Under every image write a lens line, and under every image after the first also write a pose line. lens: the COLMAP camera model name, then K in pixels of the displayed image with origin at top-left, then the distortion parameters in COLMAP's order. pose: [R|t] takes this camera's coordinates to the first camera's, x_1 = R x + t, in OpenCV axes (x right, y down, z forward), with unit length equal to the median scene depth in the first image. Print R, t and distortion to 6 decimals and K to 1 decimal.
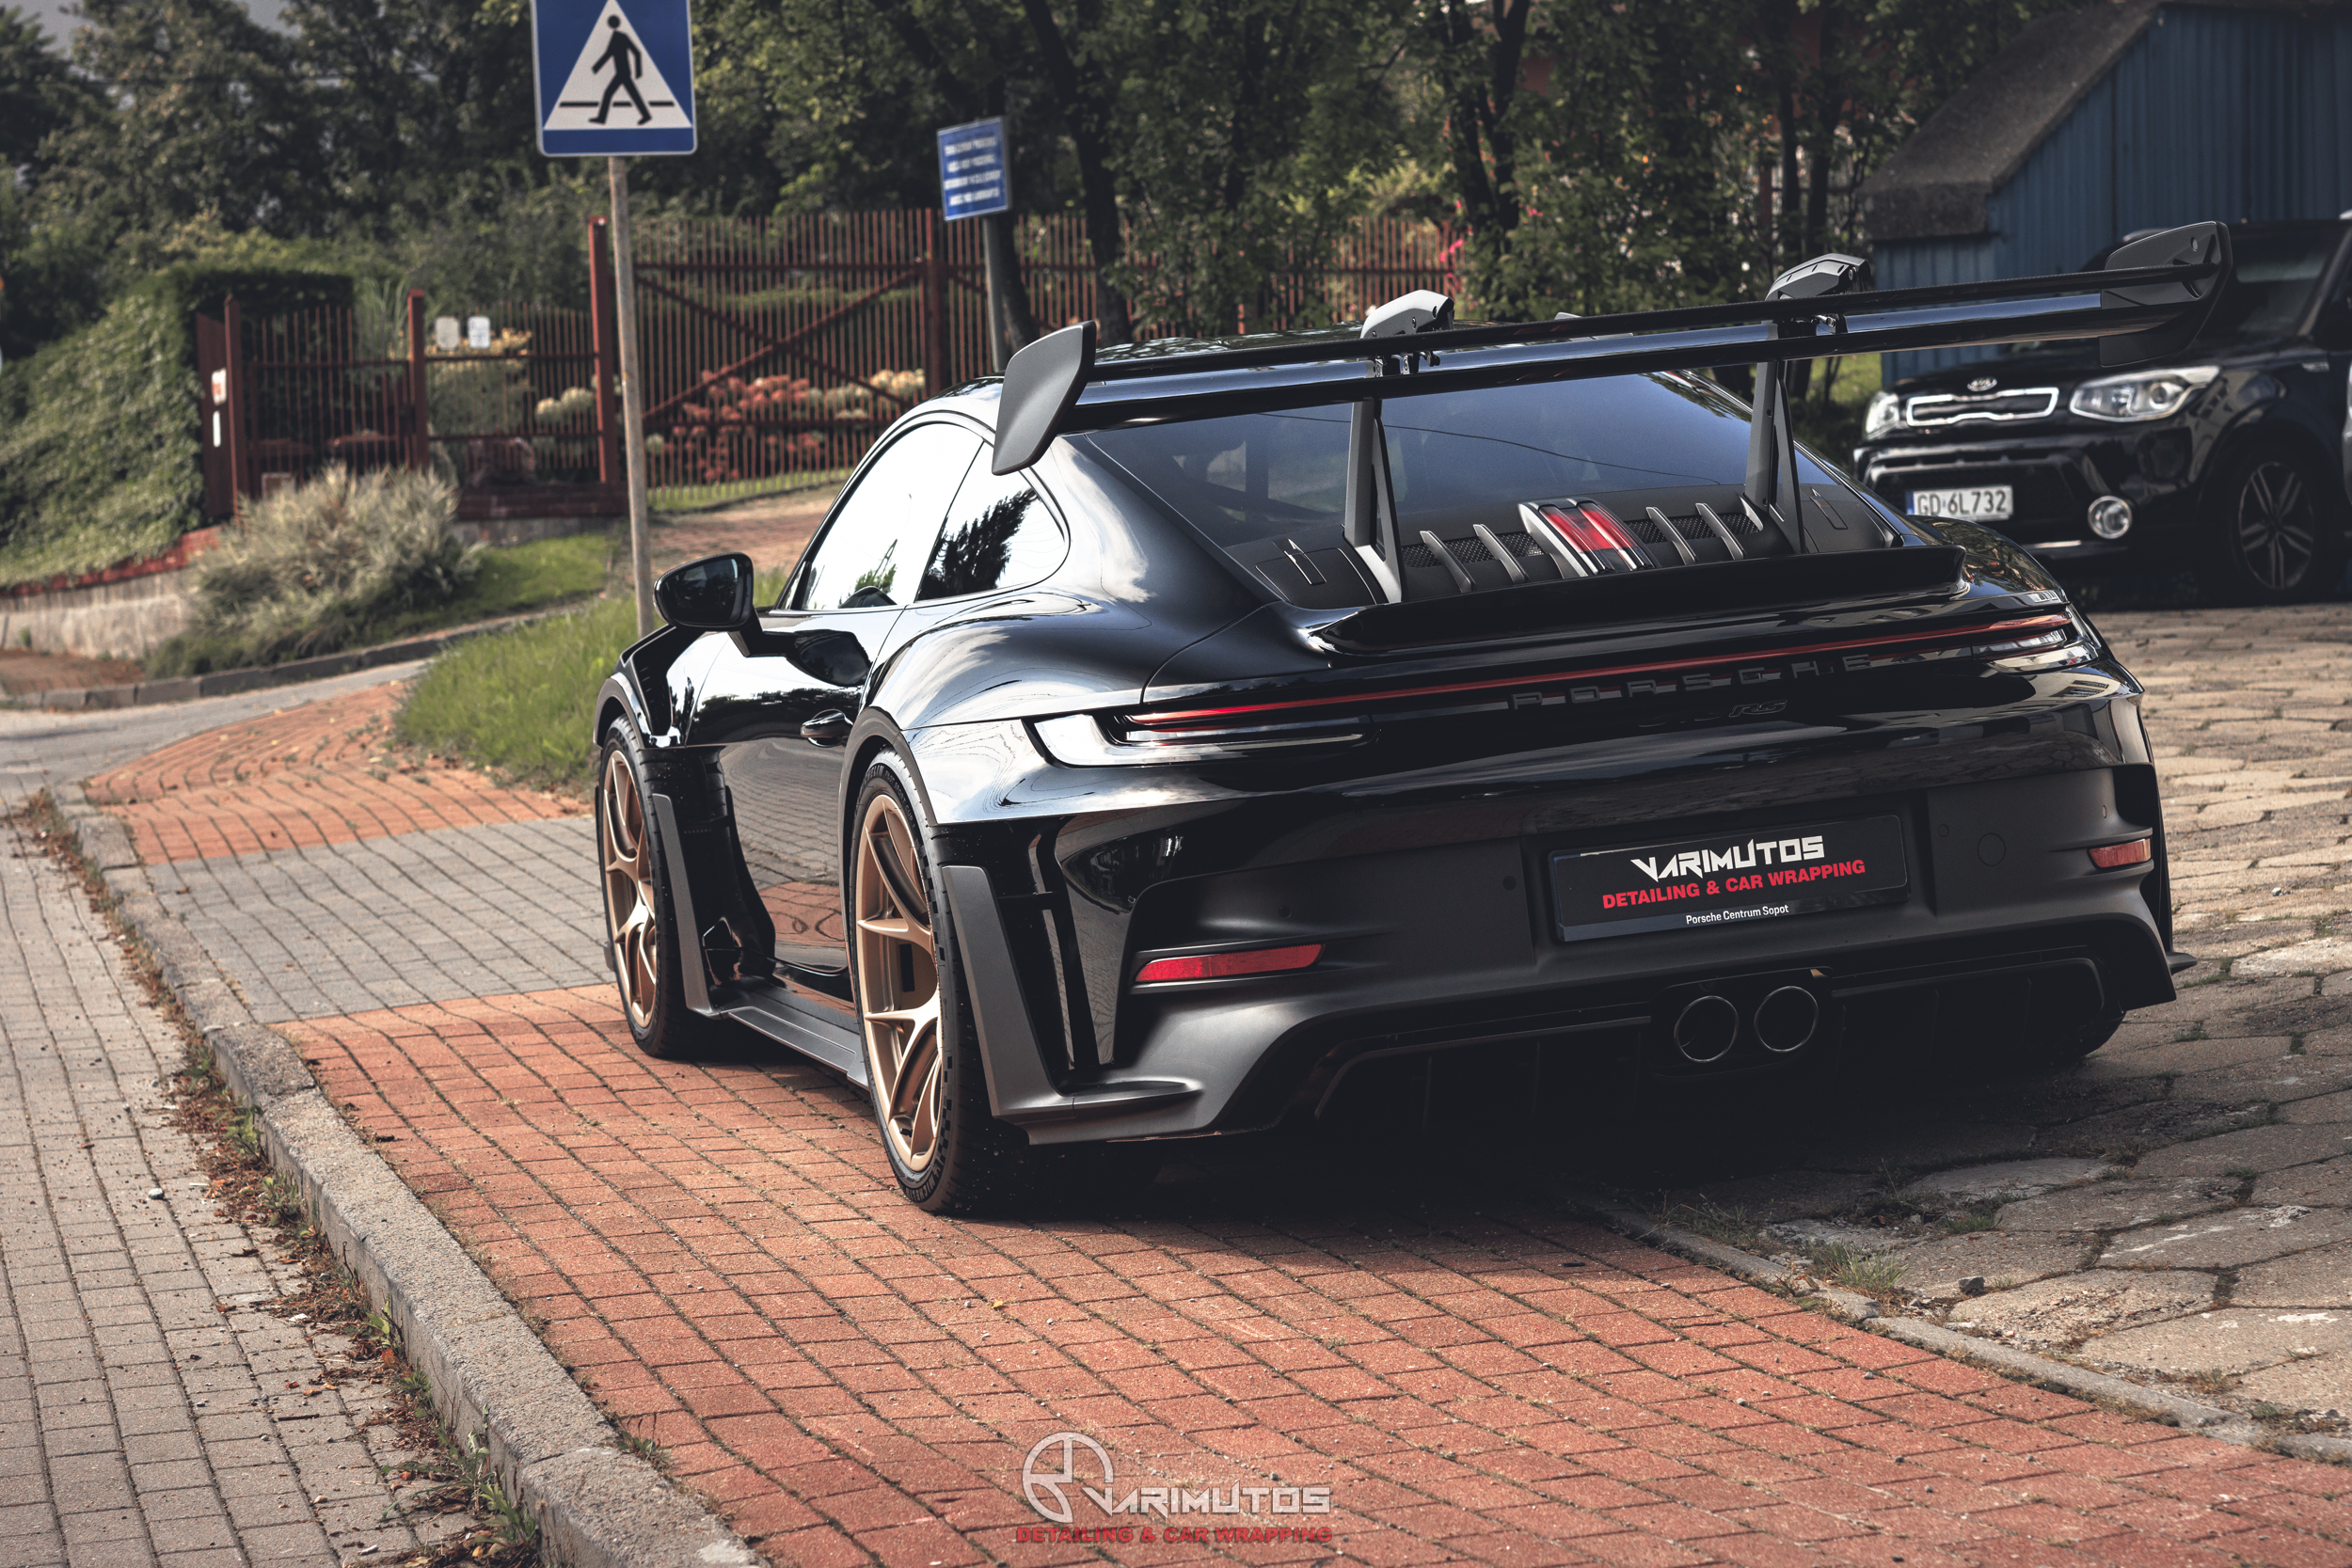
lens RADIAL K [[5272.7, 0, 1176.0], [0, 5272.7, 784.0], [0, 0, 1]] dist [0.012233, -0.122628]
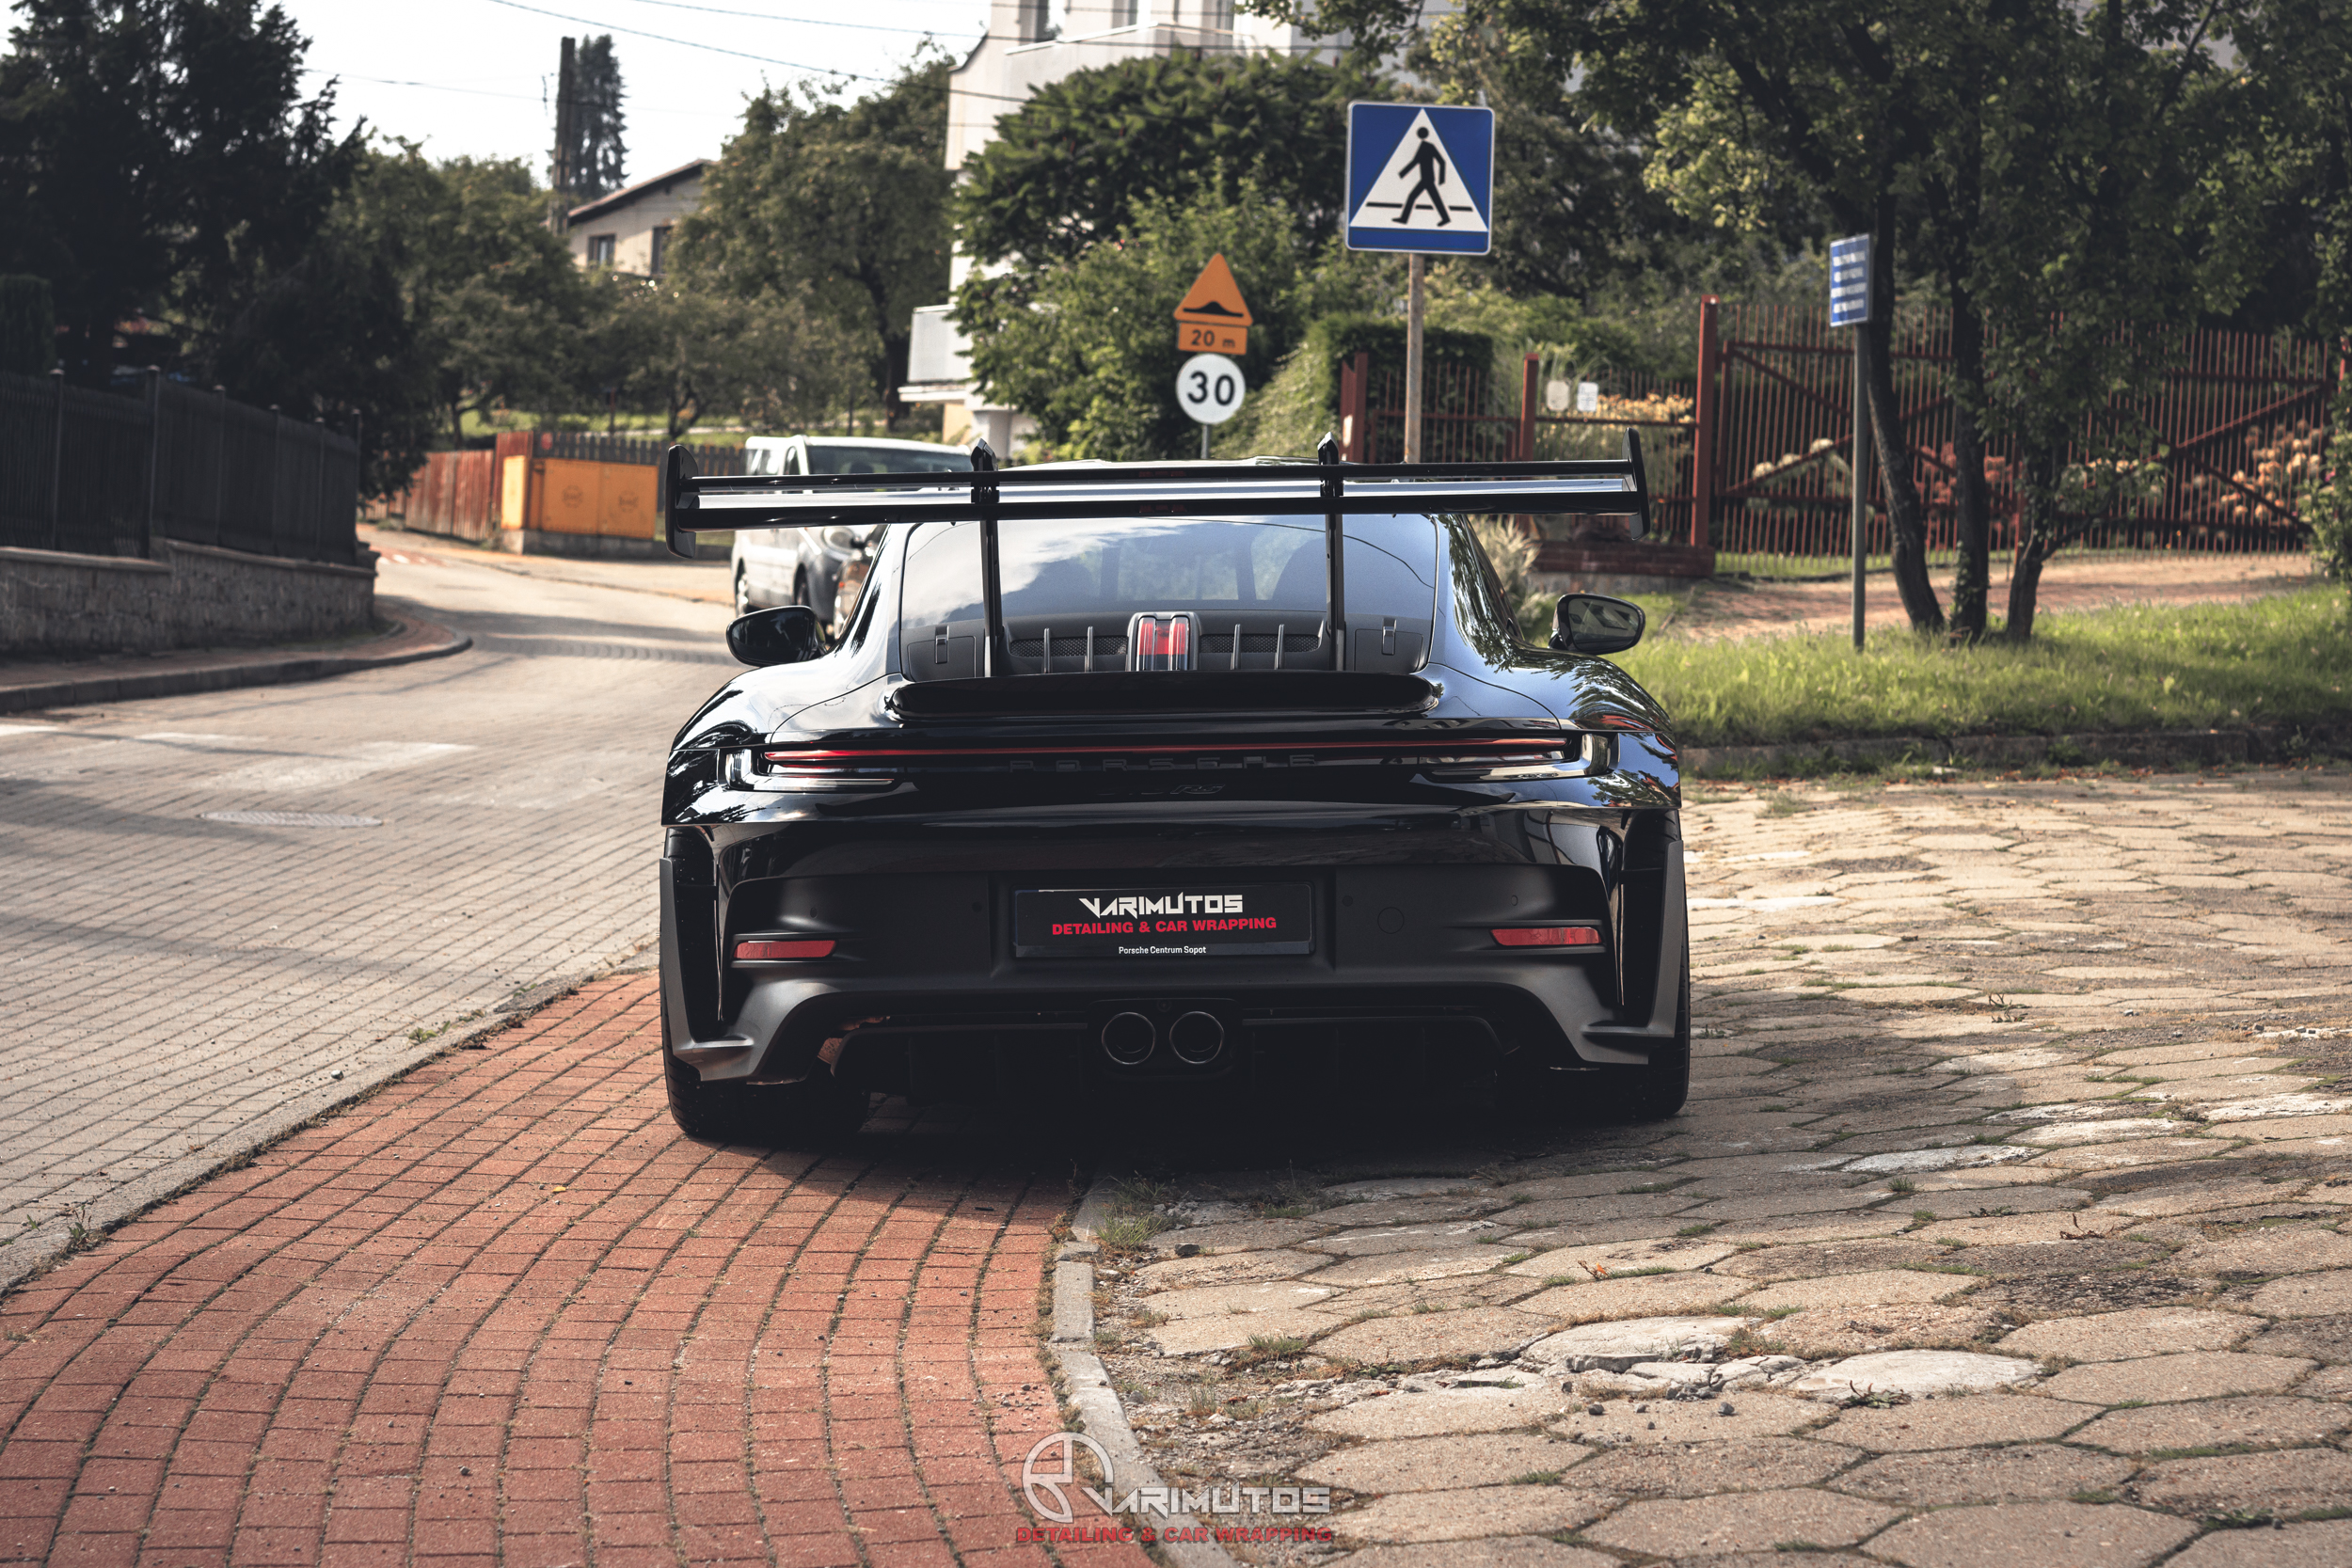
lens RADIAL K [[5272.7, 0, 1176.0], [0, 5272.7, 784.0], [0, 0, 1]] dist [0.012233, -0.122628]
pose [[0.953696, 0.089367, -0.287190, 0.175301], [-0.092030, 0.995747, 0.004243, -0.007664], [0.286348, 0.022384, 0.957864, -0.077245]]
